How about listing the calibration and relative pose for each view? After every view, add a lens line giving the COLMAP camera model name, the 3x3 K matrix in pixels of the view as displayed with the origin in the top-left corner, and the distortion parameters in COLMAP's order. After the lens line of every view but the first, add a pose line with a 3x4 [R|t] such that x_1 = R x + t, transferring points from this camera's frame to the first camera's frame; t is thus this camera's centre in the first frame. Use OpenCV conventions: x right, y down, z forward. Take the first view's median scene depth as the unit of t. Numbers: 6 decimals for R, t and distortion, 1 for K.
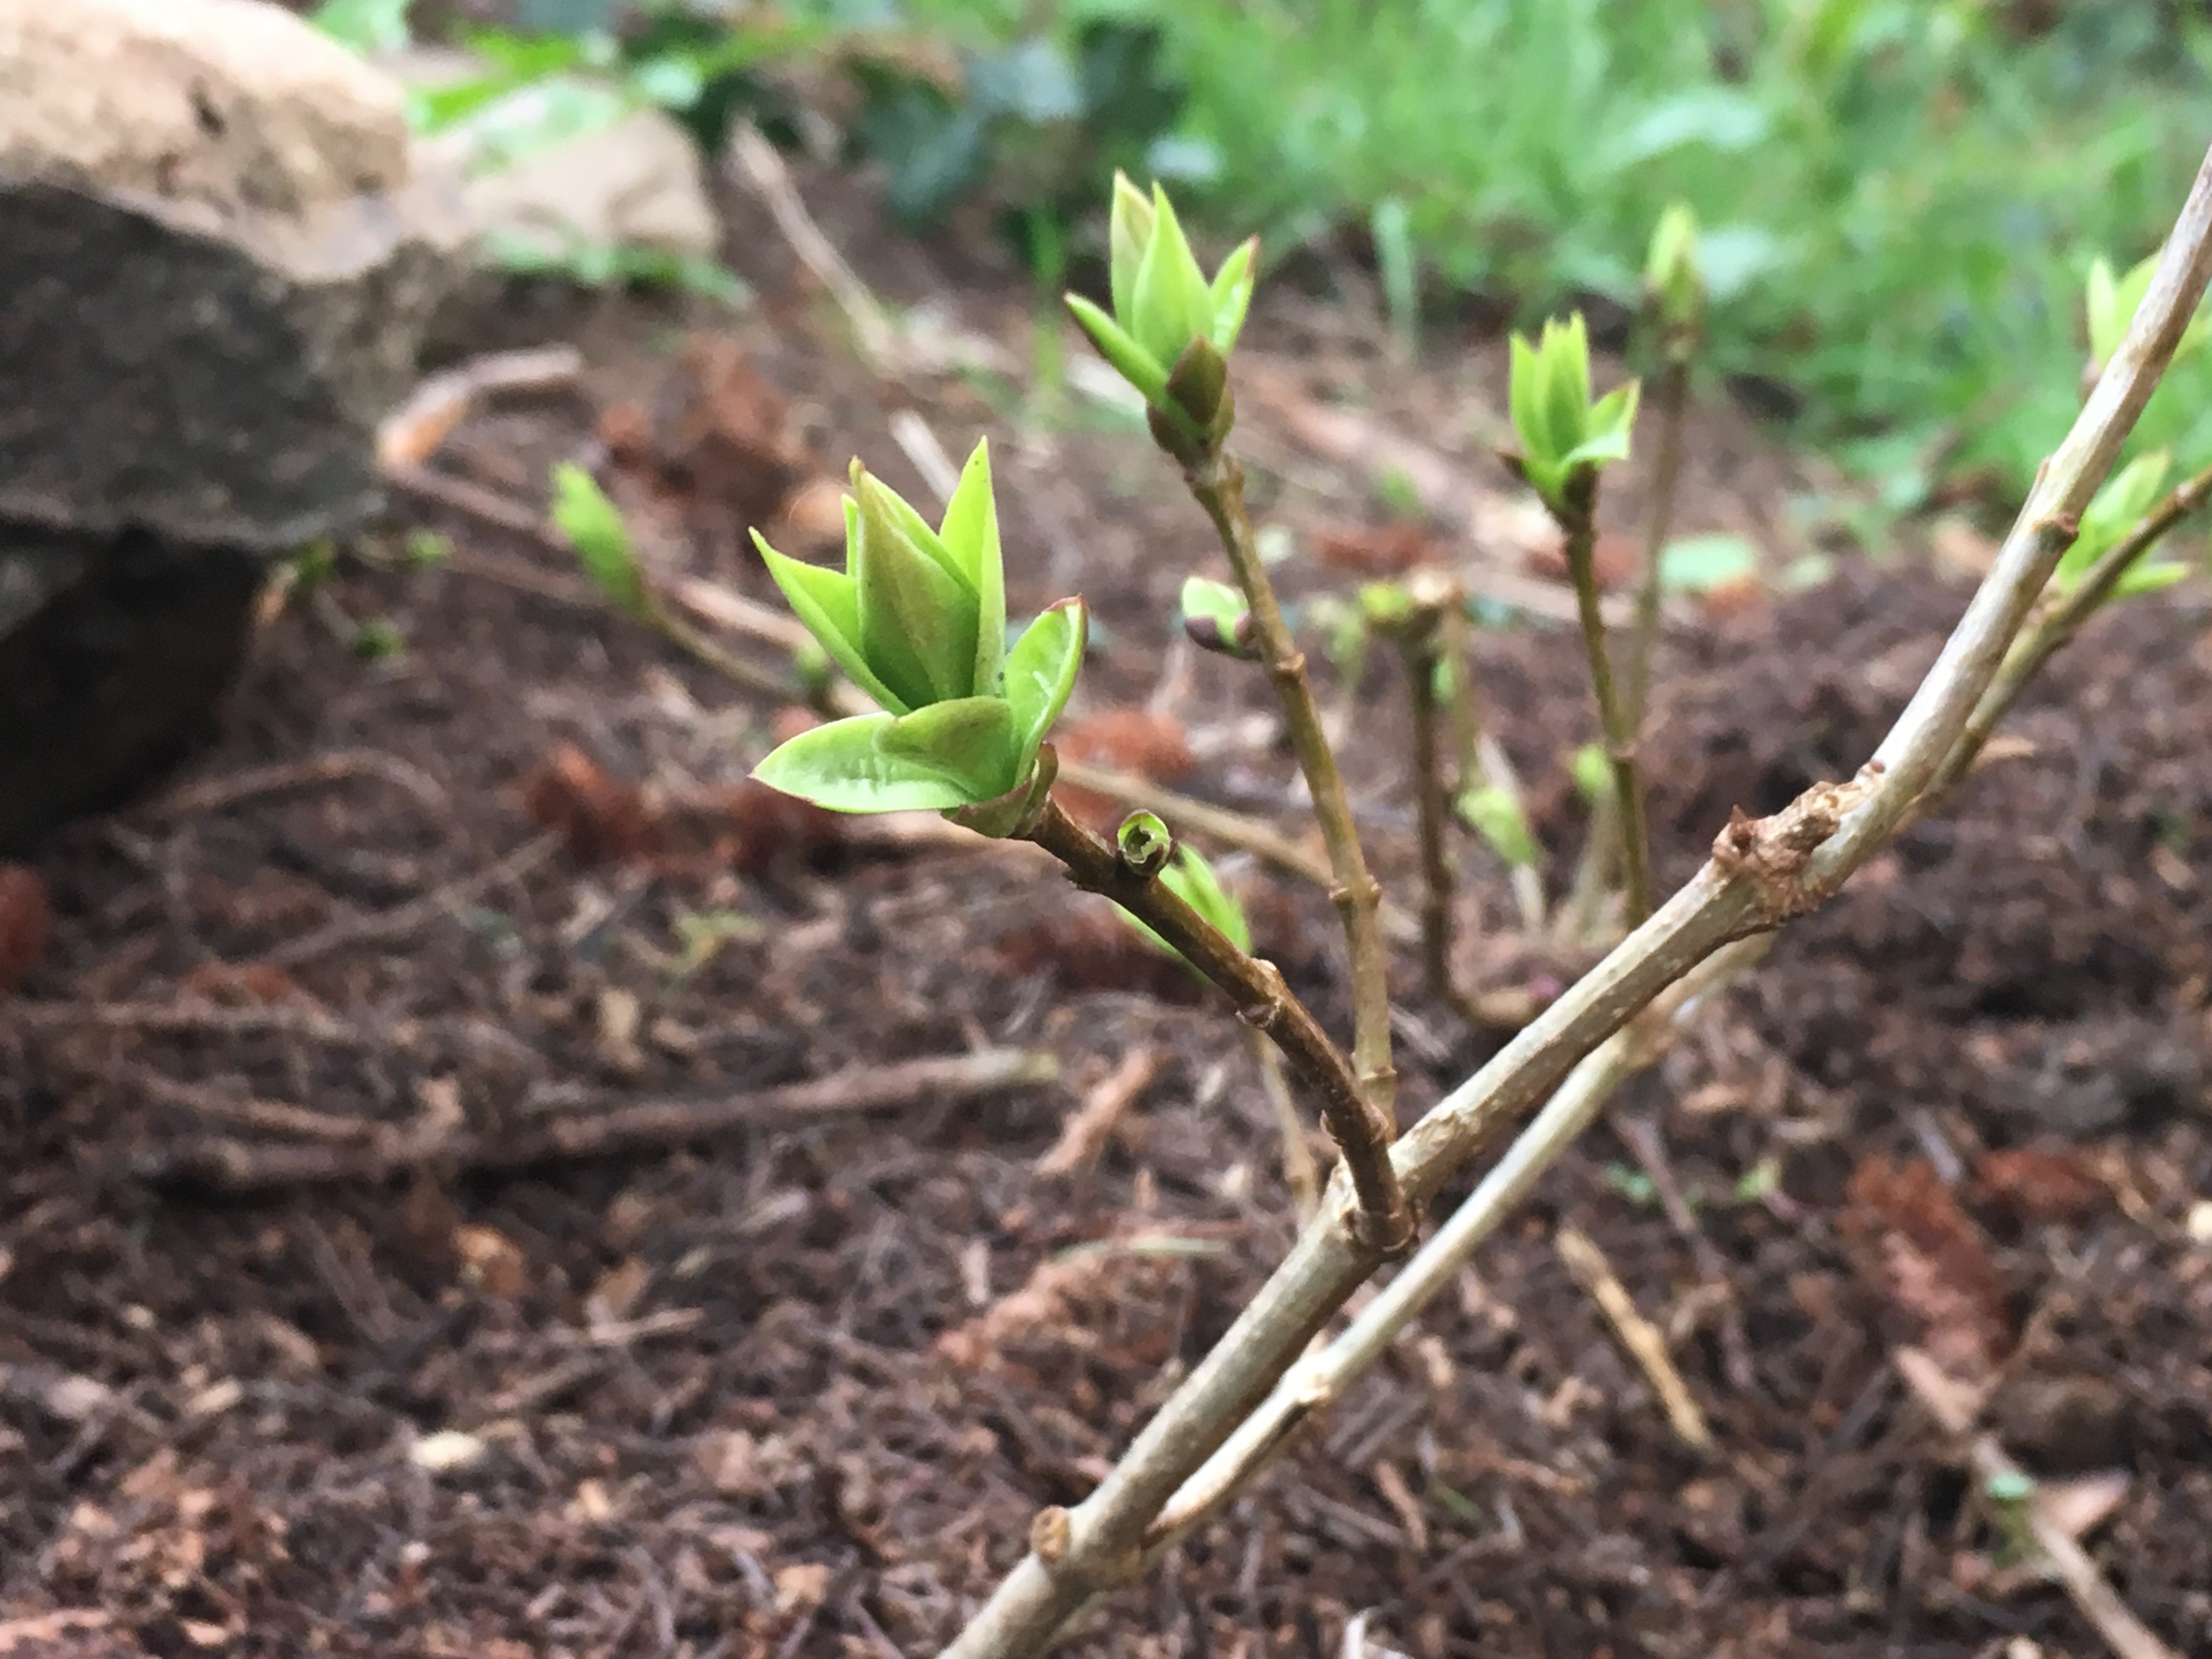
lens RADIAL K [[3569.4, 0, 1110.8], [0, 3569.4, 829.7], [0, 0, 1]] dist [0.026282, 0.000000]
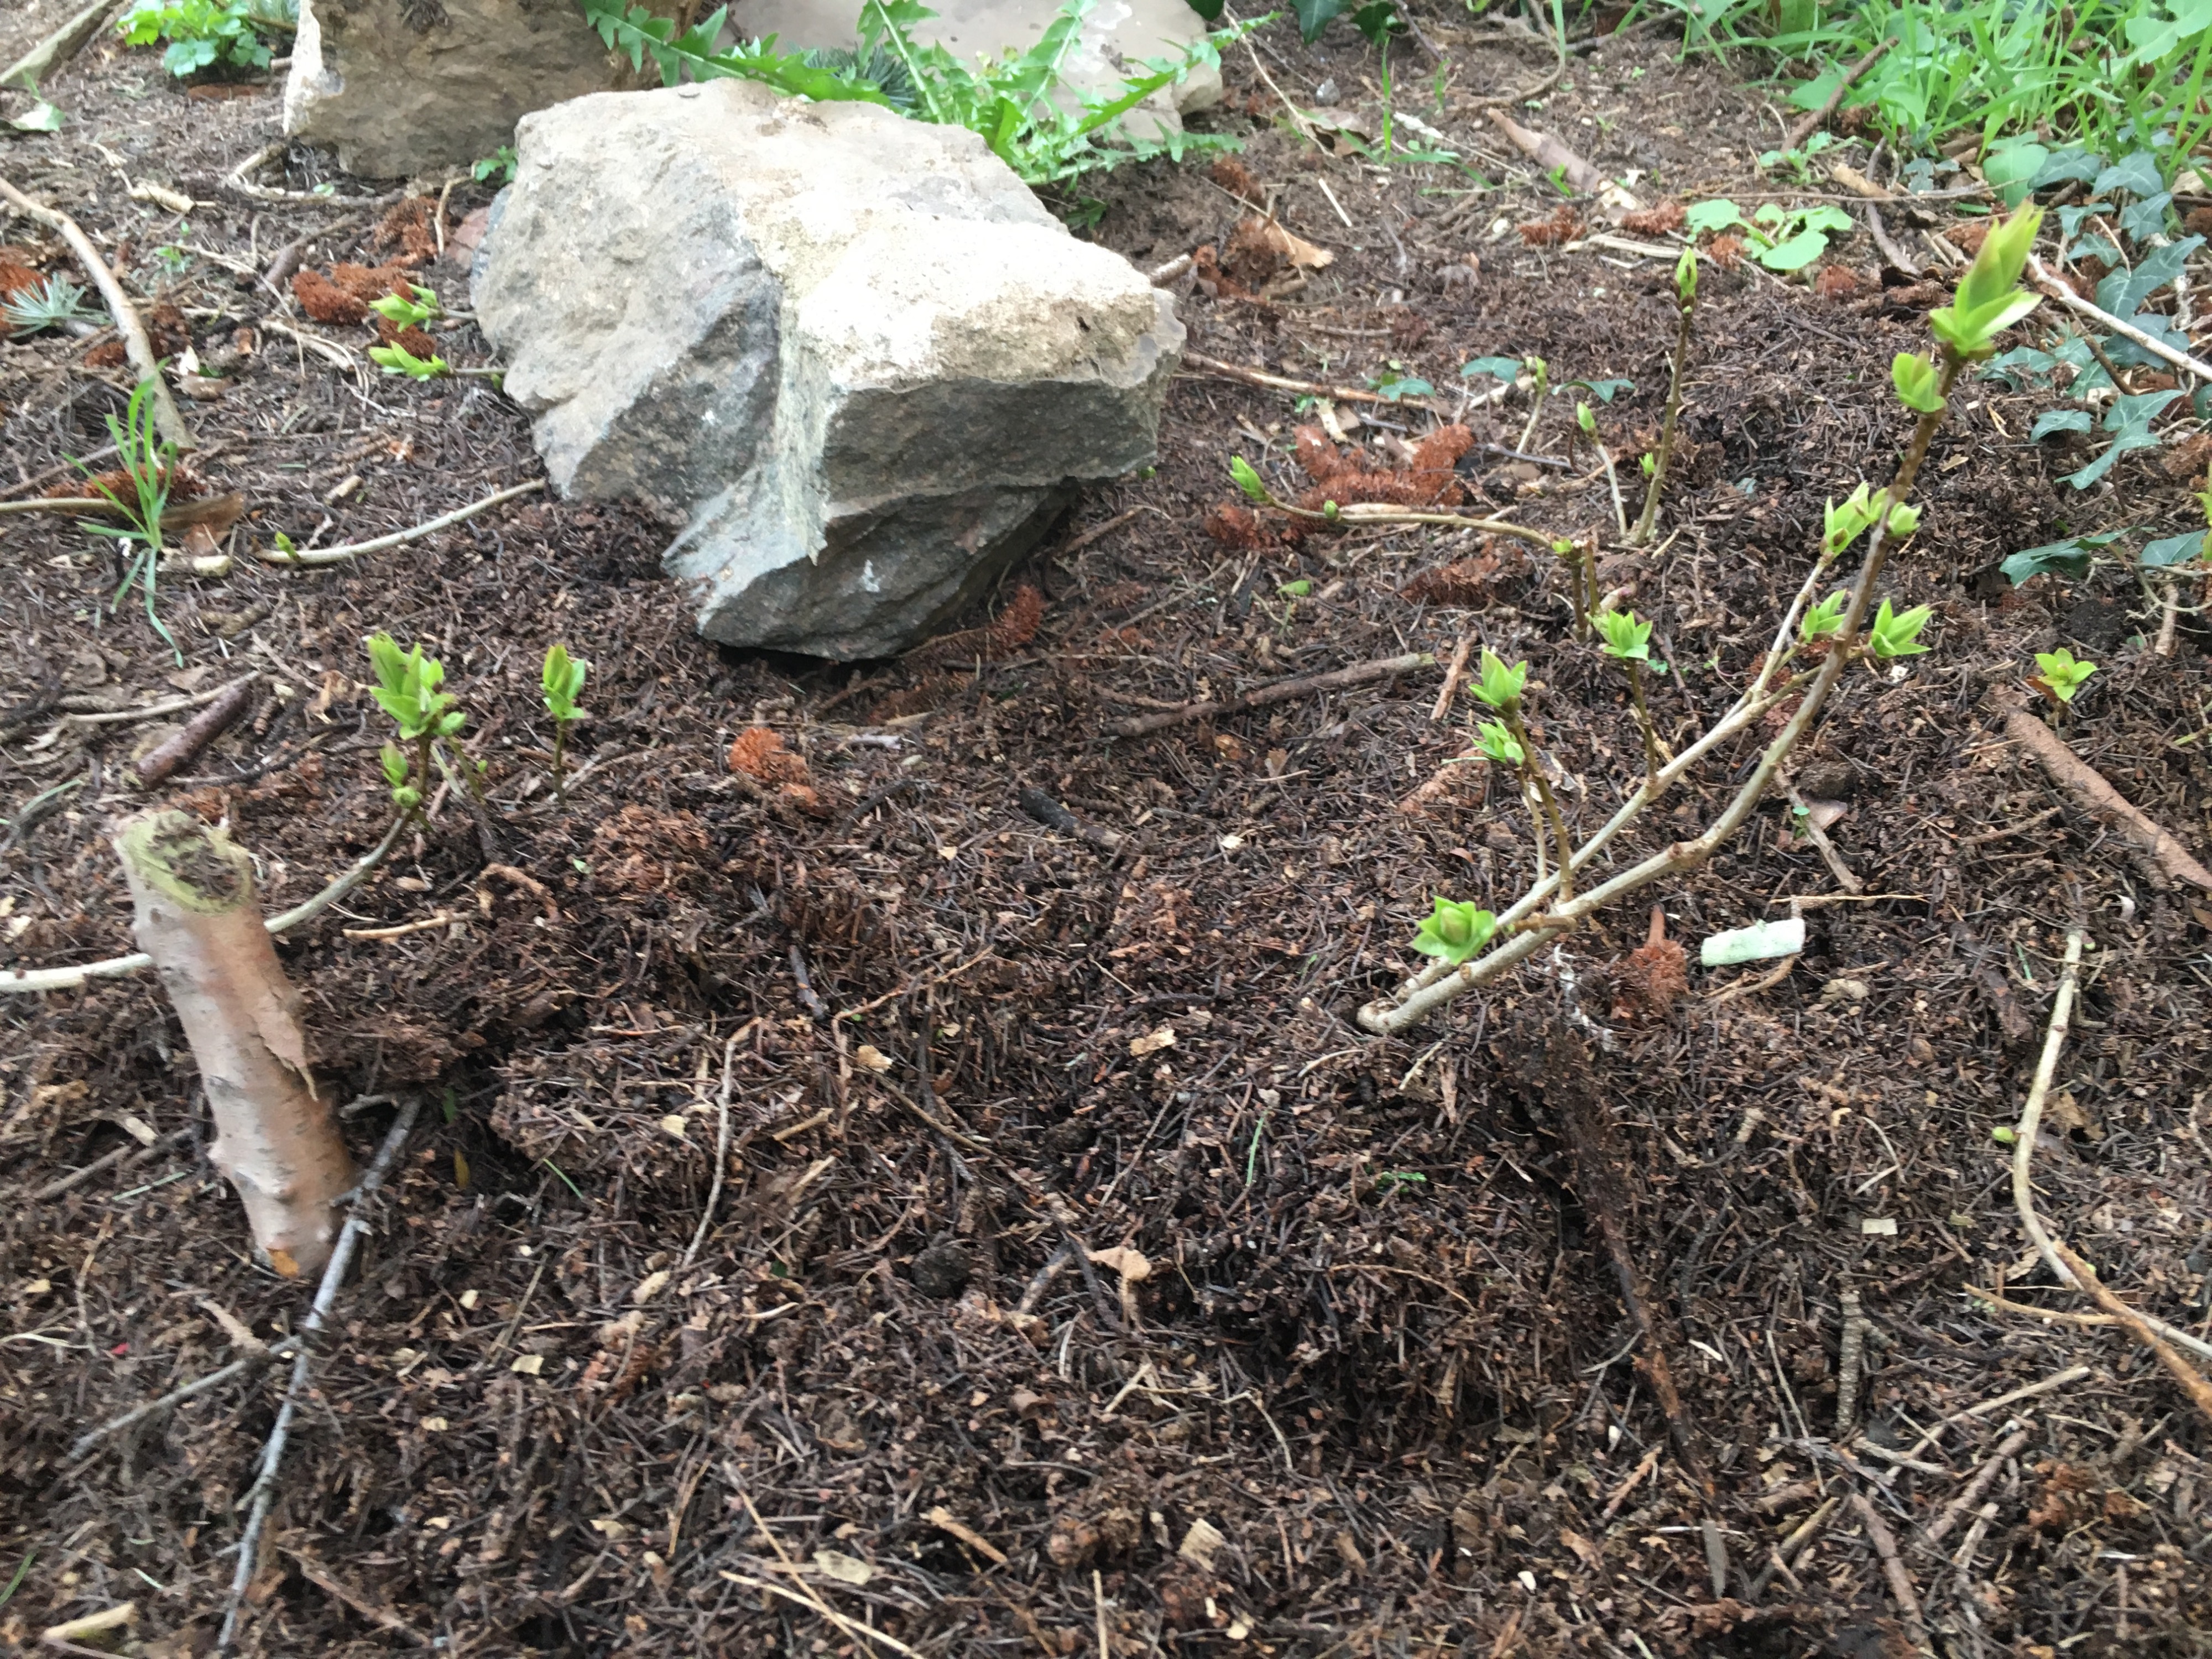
lens RADIAL K [[1904.1, 0, 1102.1], [0, 1904.1, 827.0], [0, 0, 1]] dist [0.006687, 0.050575]
pose [[0.986067, -0.039229, -0.161656, -0.034892], [0.097188, 0.924548, 0.368465, -0.374597], [0.135004, -0.379042, 0.915479, -0.380593]]
